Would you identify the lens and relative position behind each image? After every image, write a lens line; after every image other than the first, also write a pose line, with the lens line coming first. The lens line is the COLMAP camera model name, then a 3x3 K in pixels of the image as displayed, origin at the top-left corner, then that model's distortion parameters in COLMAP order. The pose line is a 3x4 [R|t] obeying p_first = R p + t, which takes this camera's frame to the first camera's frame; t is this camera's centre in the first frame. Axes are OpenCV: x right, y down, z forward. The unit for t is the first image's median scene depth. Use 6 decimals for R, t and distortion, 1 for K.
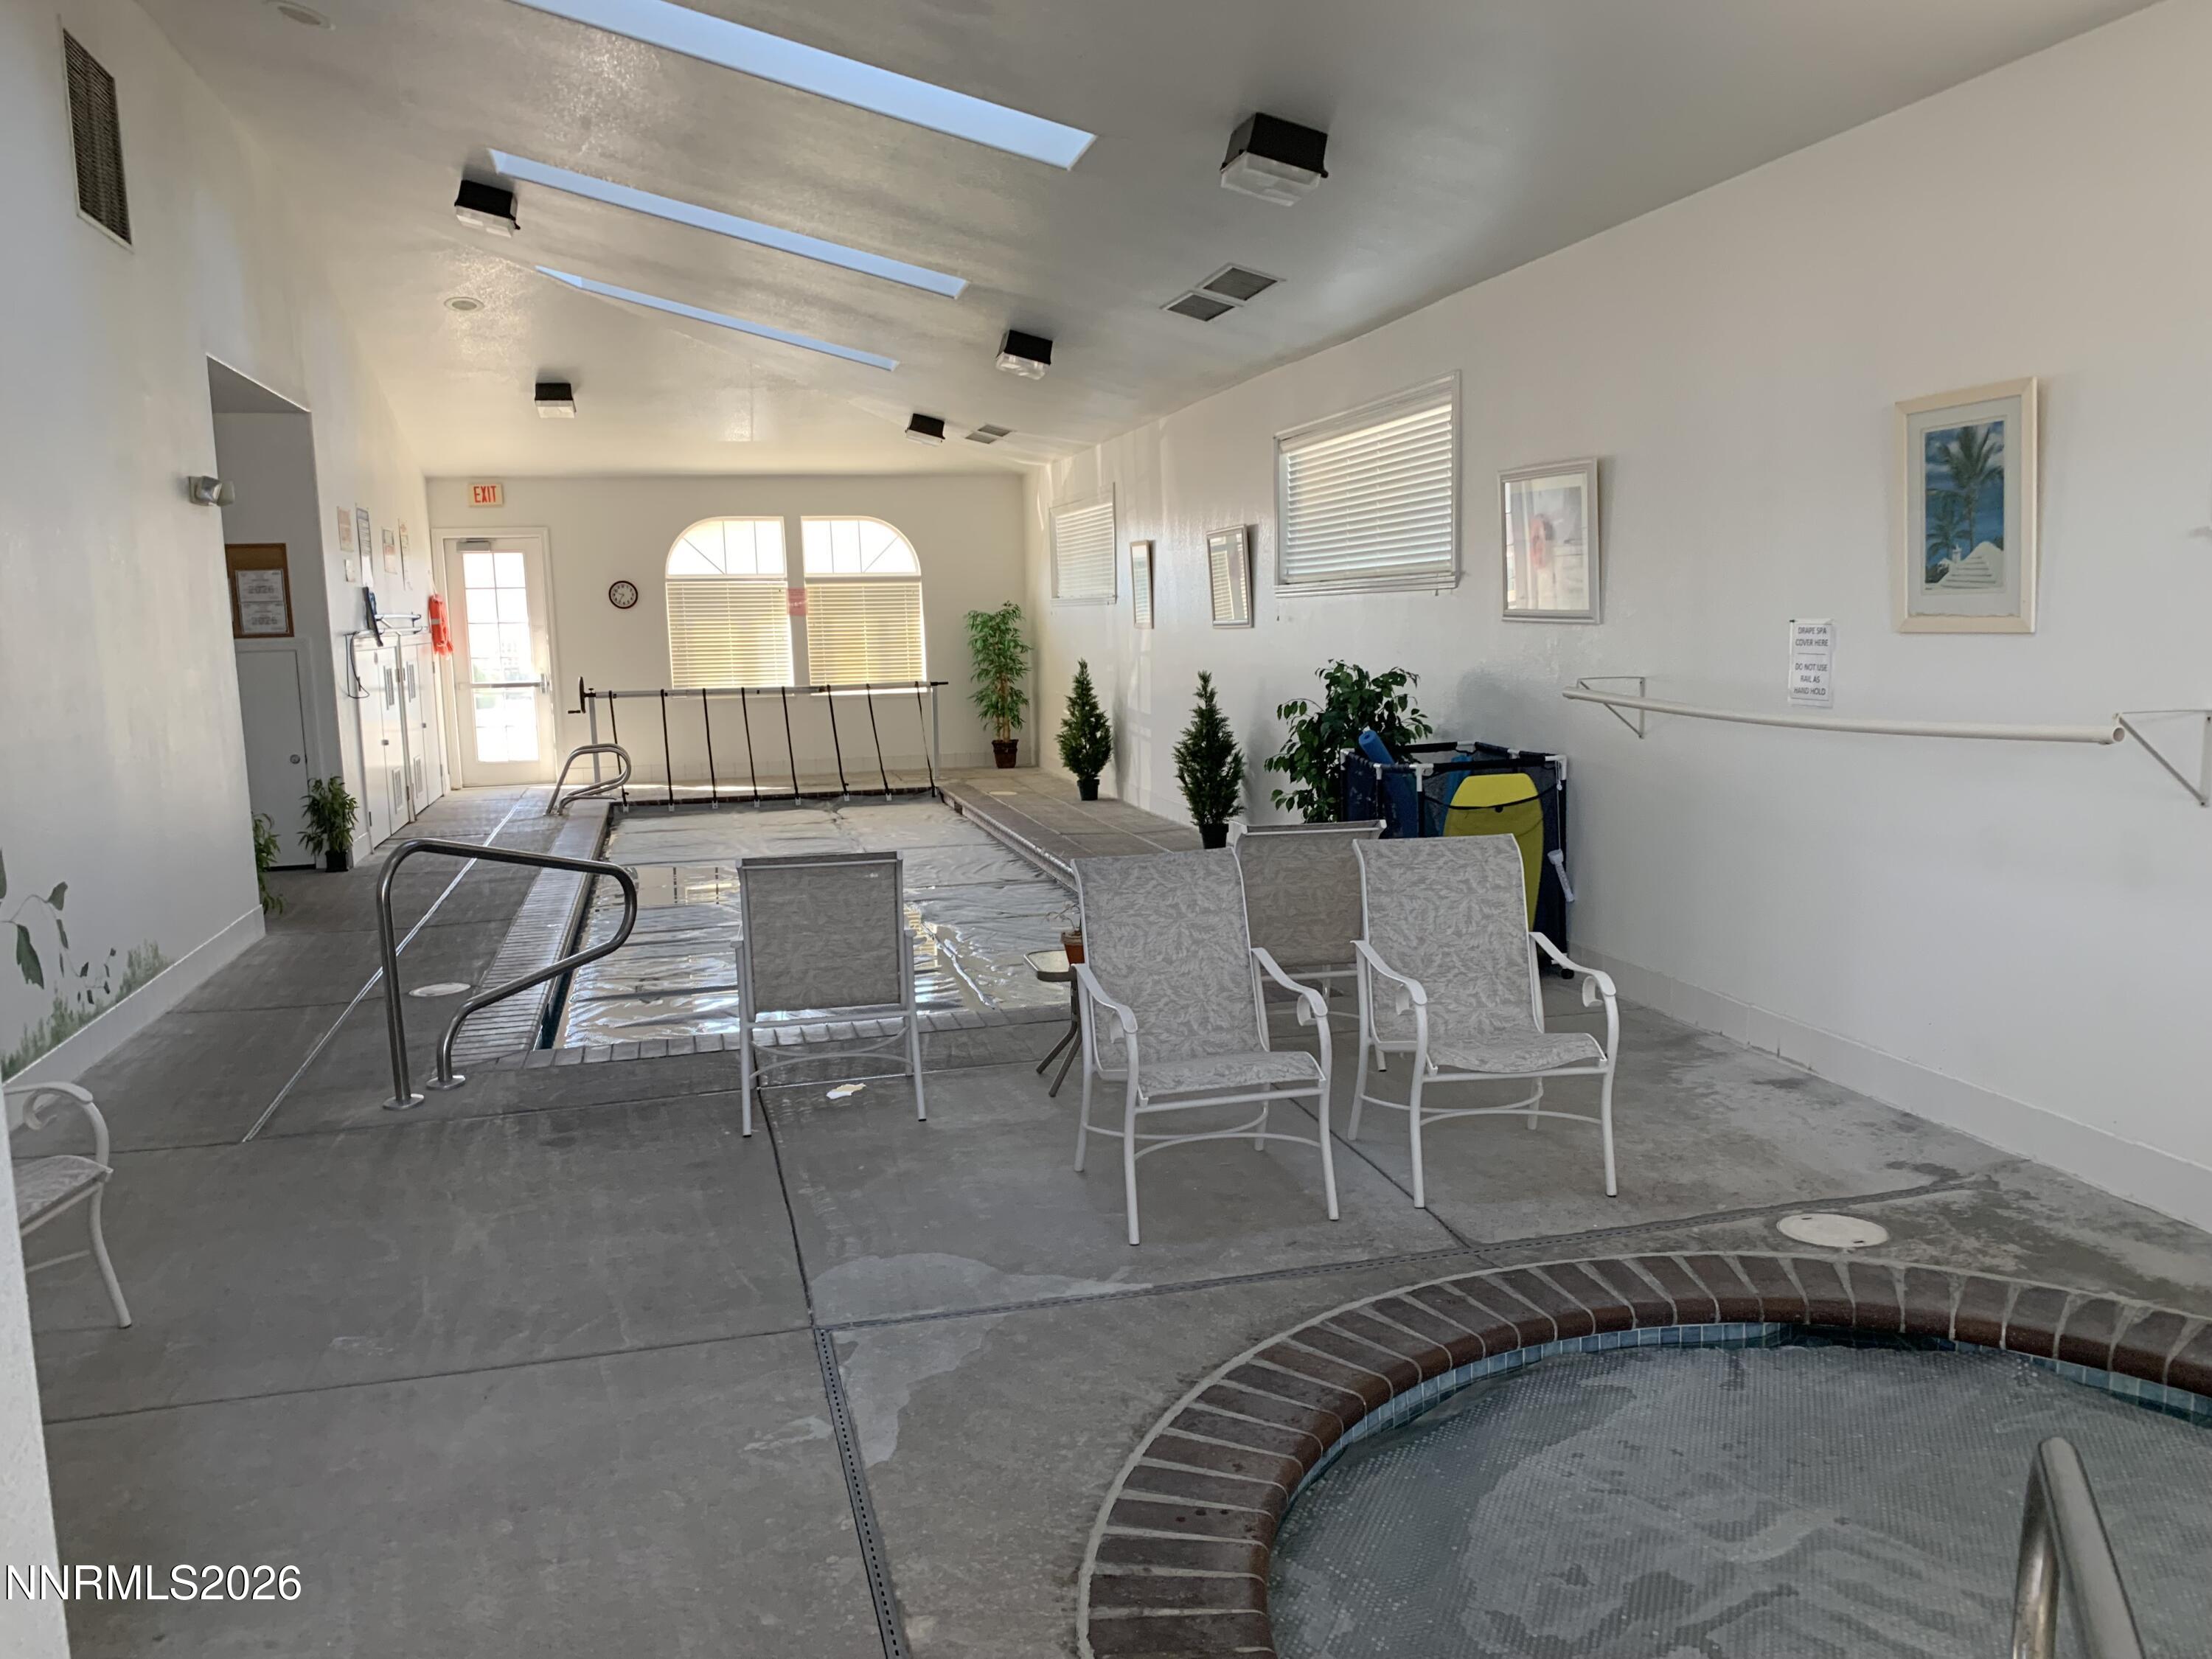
lens RADIAL K [[1688.1, 0, 1086.2], [0, 1688.1, 837.5], [0, 0, 1]] dist [0.012253, -0.008304]
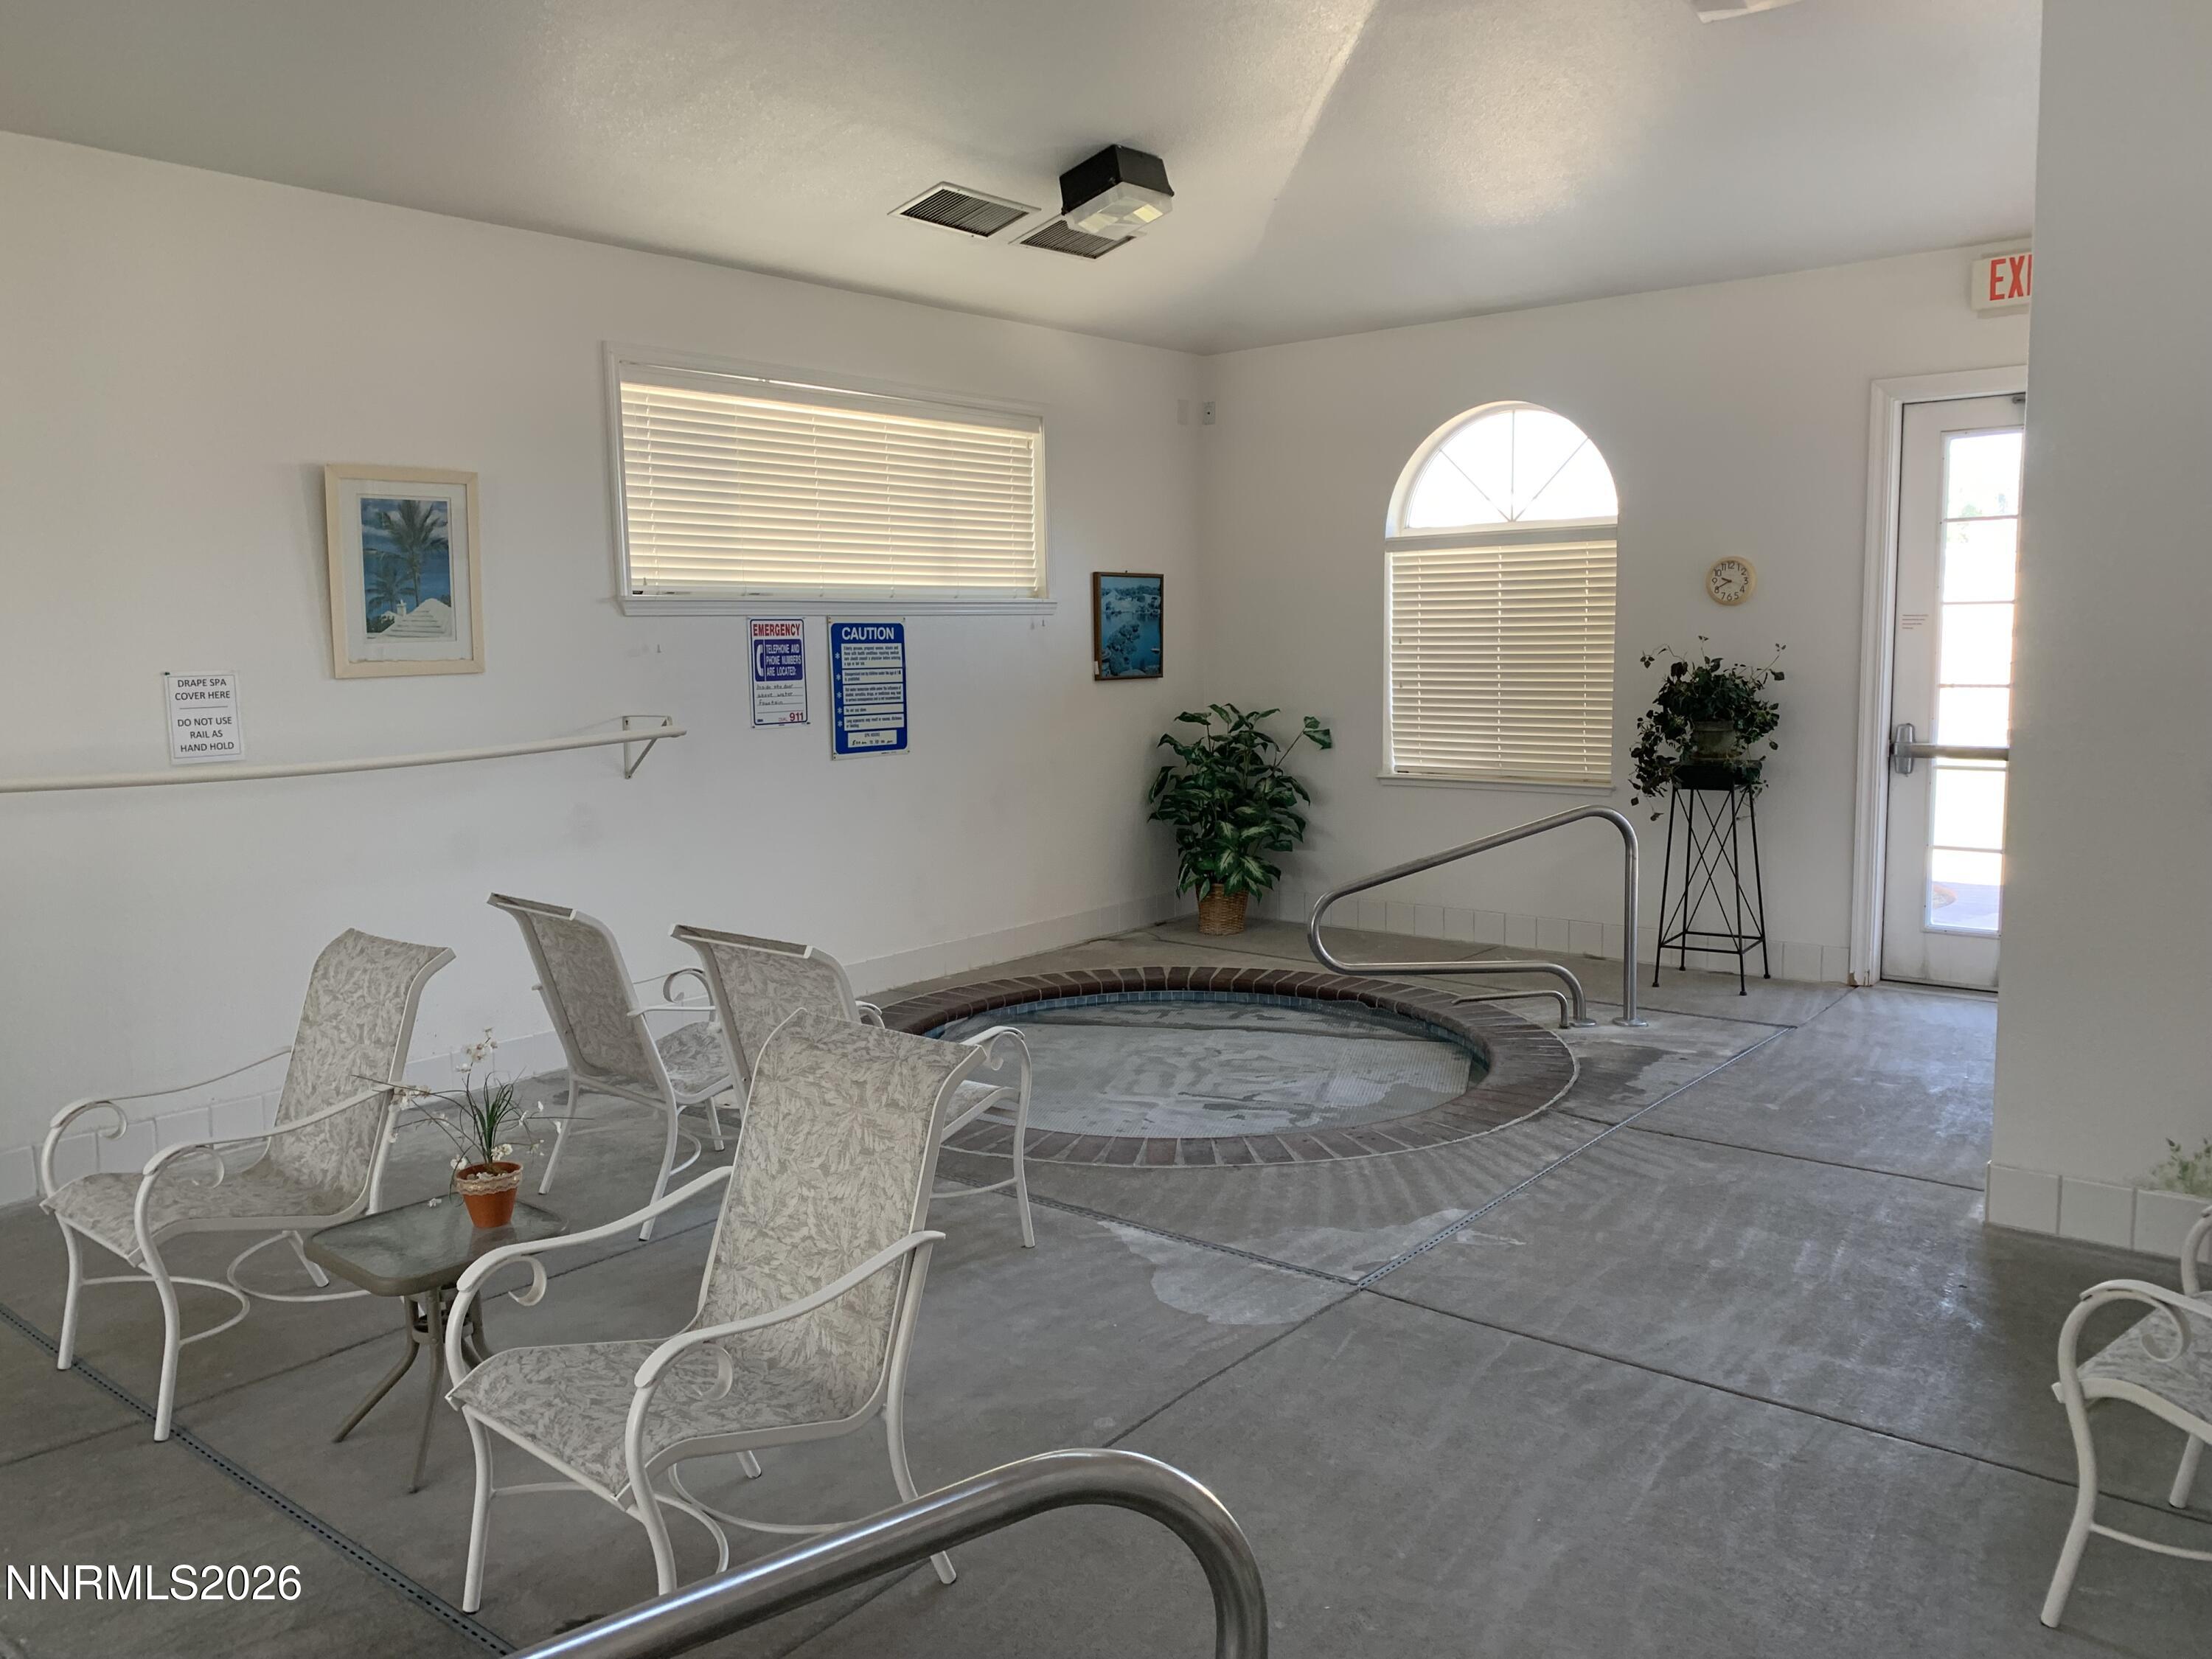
lens RADIAL K [[1688.1, 0, 1085.6], [0, 1688.1, 820.8], [0, 0, 1]] dist [0.012253, -0.008304]
pose [[-0.594808, -0.060452, 0.801592, -0.725659], [0.140852, 0.973904, 0.177963, -0.170877], [-0.791432, 0.218759, -0.570771, 1.365930]]
